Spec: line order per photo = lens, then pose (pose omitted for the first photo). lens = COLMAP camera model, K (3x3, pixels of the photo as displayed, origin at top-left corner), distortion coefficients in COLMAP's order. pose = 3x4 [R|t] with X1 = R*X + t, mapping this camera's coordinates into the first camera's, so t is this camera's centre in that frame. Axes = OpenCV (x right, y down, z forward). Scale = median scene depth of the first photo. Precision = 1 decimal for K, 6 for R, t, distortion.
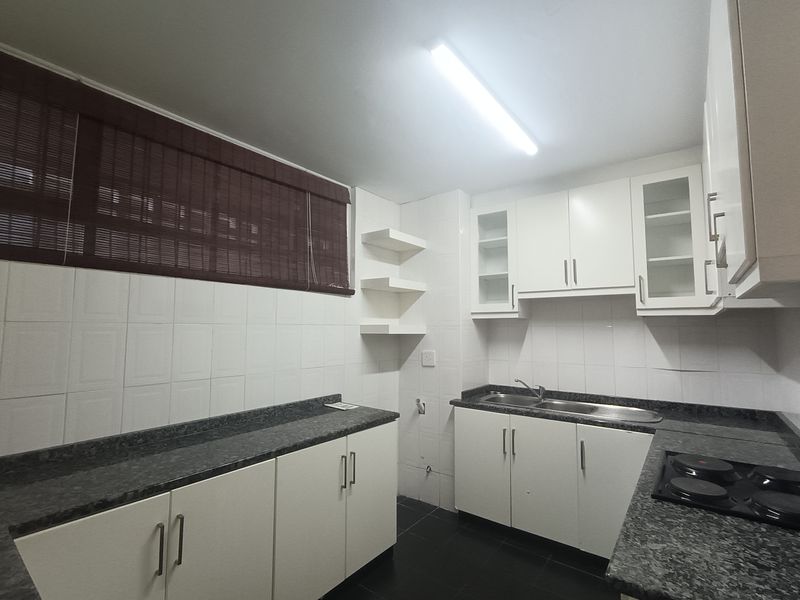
lens RADIAL K [[384.8, 0, 400.0], [0, 384.8, 300.0], [0, 0, 1]] dist [-0.000506, 0.000720]
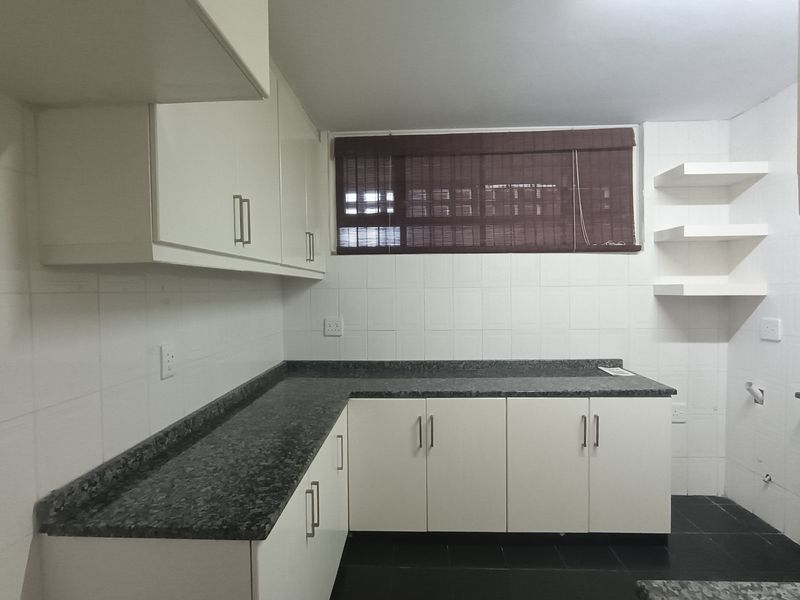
lens RADIAL K [[384.8, 0, 400.0], [0, 384.8, 300.0], [0, 0, 1]] dist [-0.000506, 0.000720]
pose [[0.575042, 0.013689, -0.818009, 0.295063], [0.072301, 0.995098, 0.067478, -0.000895], [0.814923, -0.097945, 0.571233, 0.043236]]
